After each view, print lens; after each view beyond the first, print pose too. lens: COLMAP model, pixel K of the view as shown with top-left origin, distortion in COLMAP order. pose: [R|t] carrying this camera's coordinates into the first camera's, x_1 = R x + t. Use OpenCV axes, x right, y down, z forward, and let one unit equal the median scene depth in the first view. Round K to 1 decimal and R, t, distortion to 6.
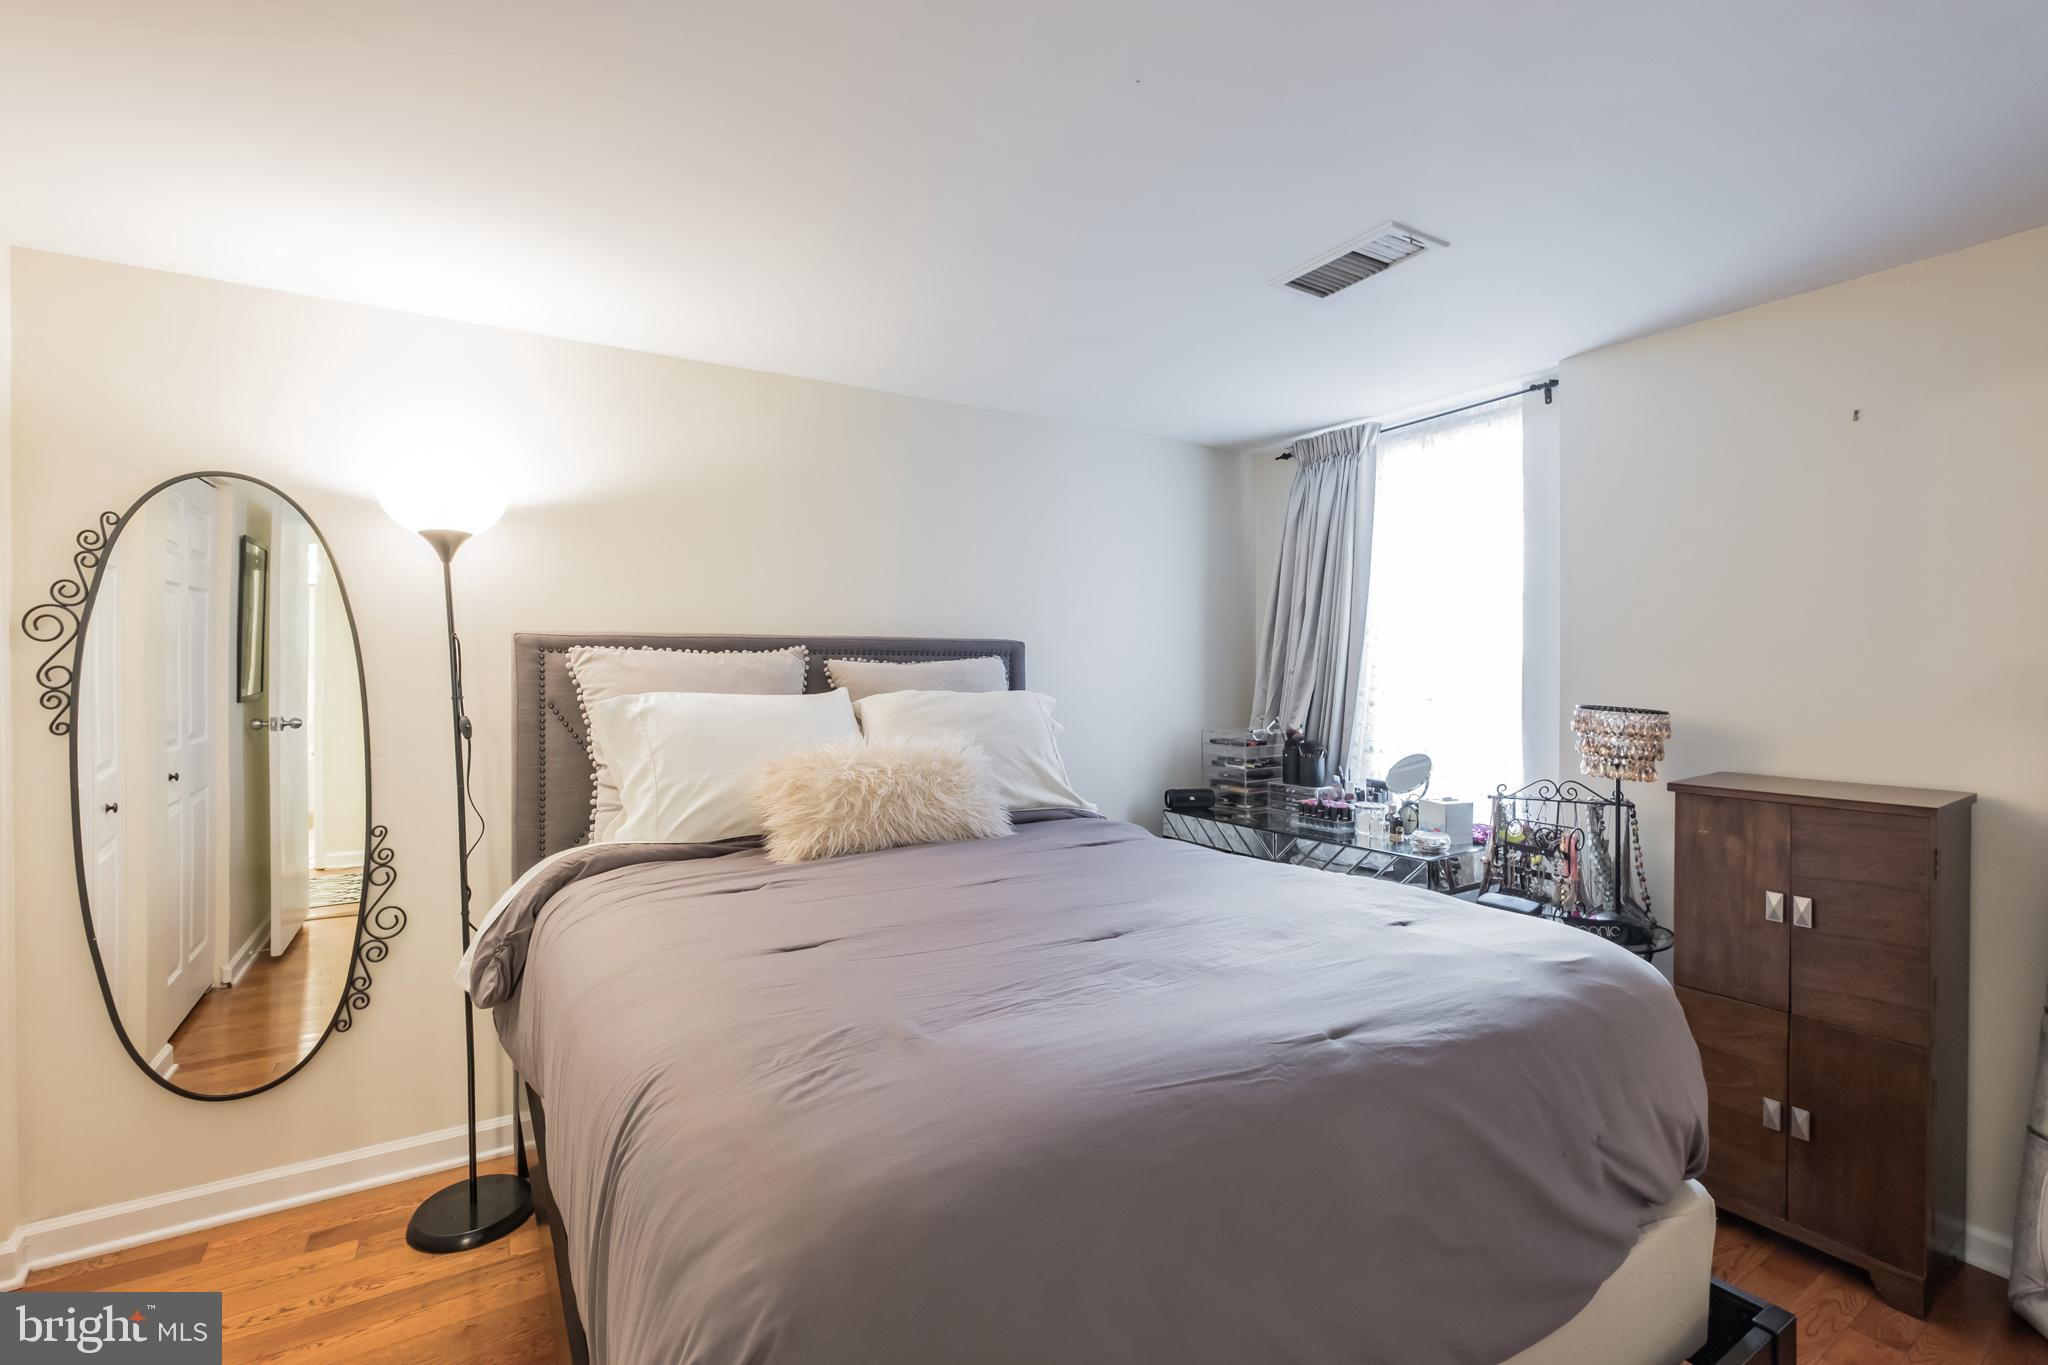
lens RADIAL K [[893.0, 0, 1018.5], [0, 893.0, 677.4], [0, 0, 1]] dist [-0.003611, 0.000041]
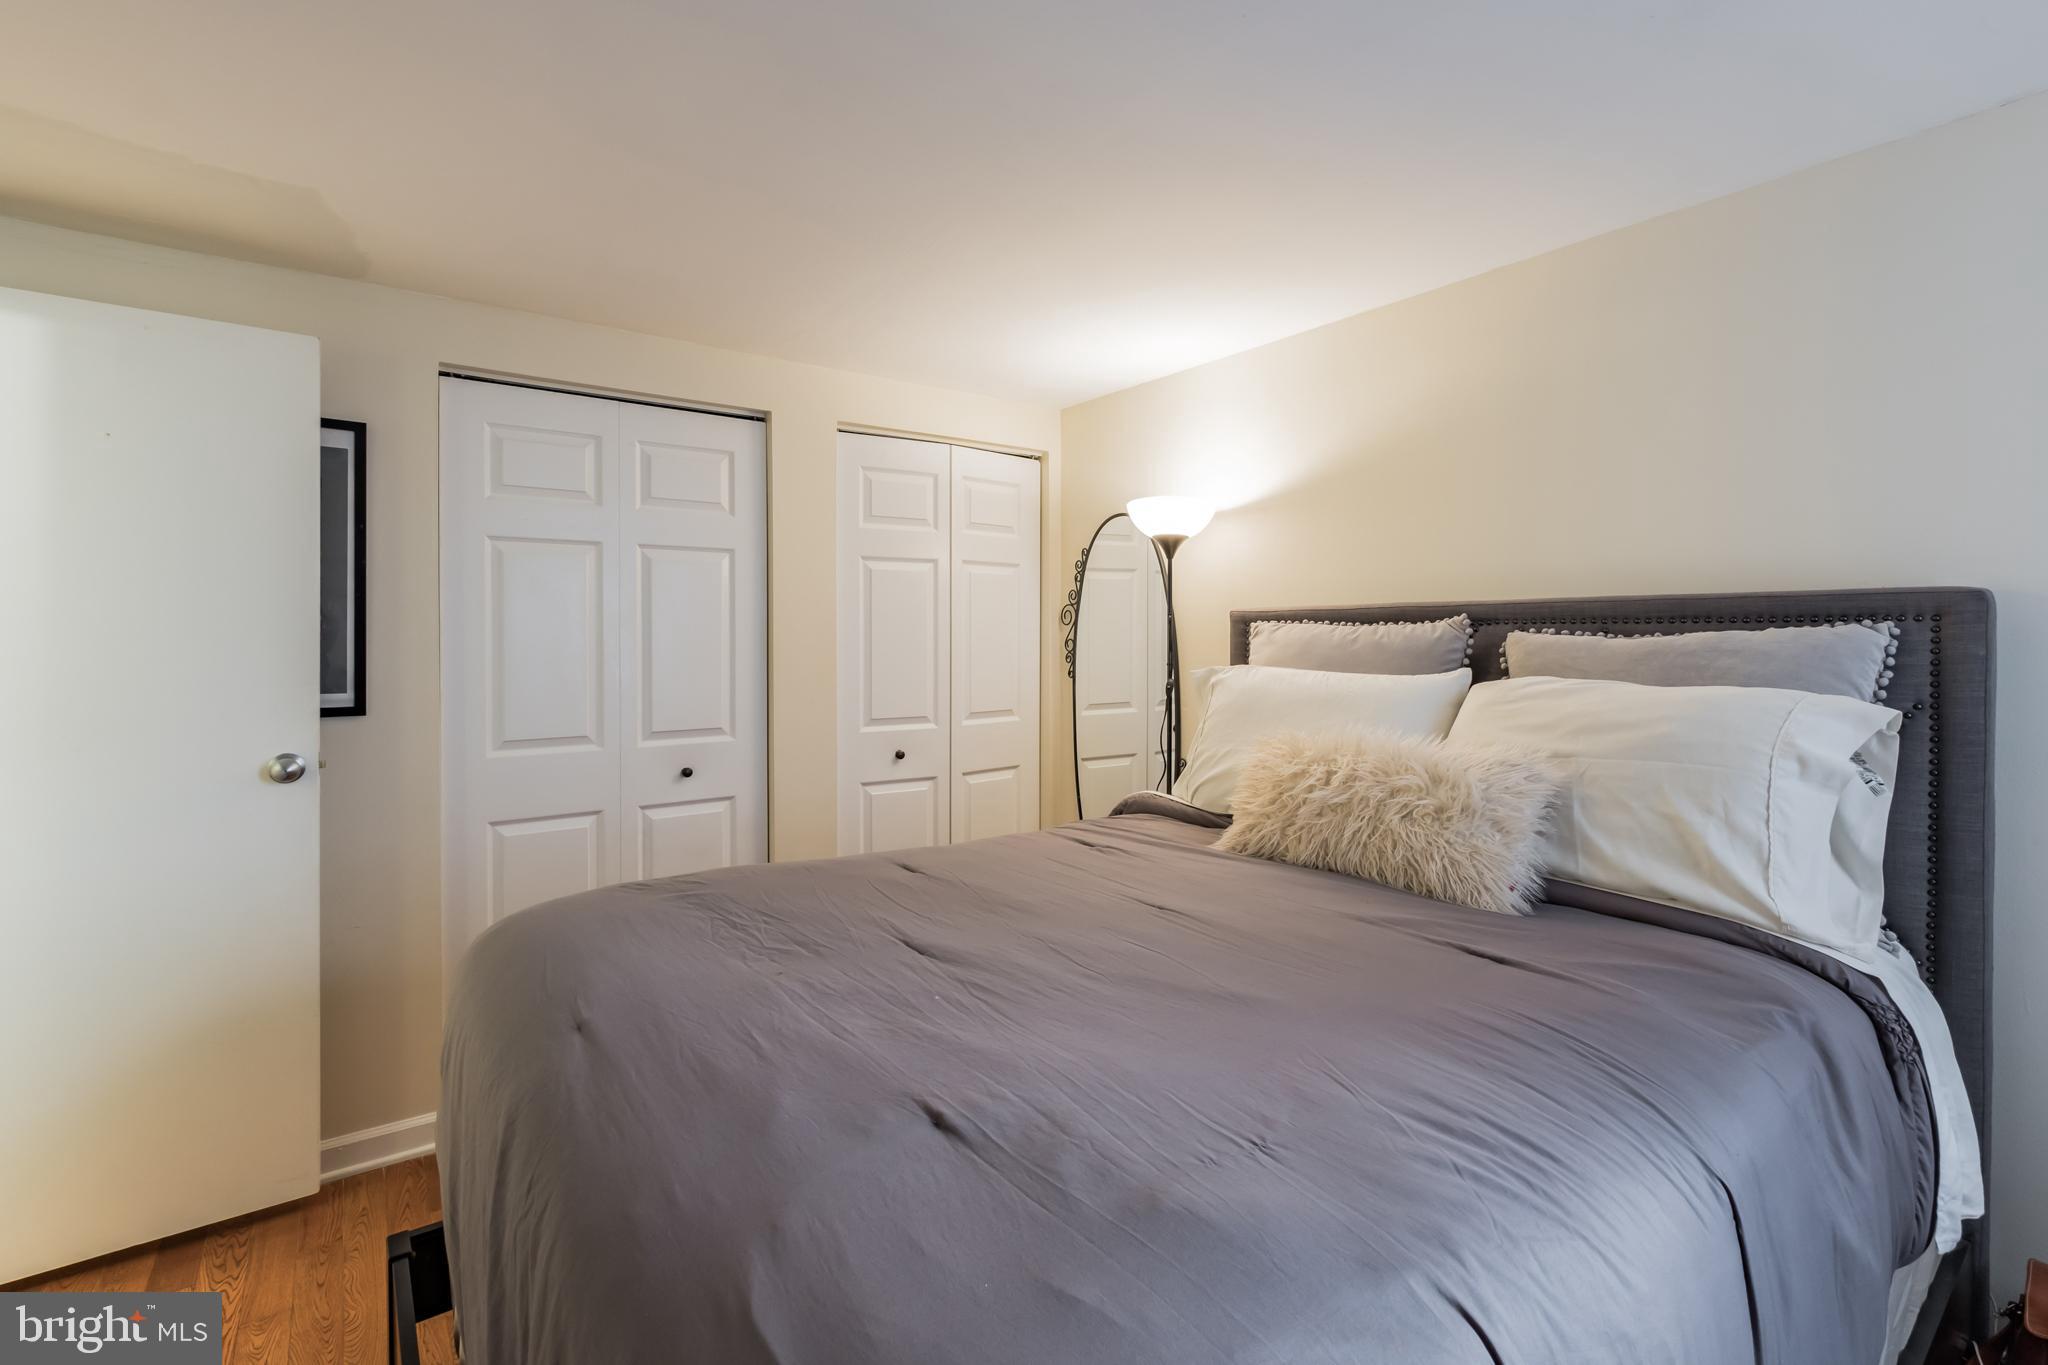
lens RADIAL K [[893.0, 0, 980.9], [0, 893.0, 633.2], [0, 0, 1]] dist [-0.003611, 0.000041]
pose [[0.084428, -0.004584, -0.996419, 0.565810], [-0.011246, 0.999921, -0.005553, -0.010823], [0.996366, 0.011674, 0.084370, 0.564281]]
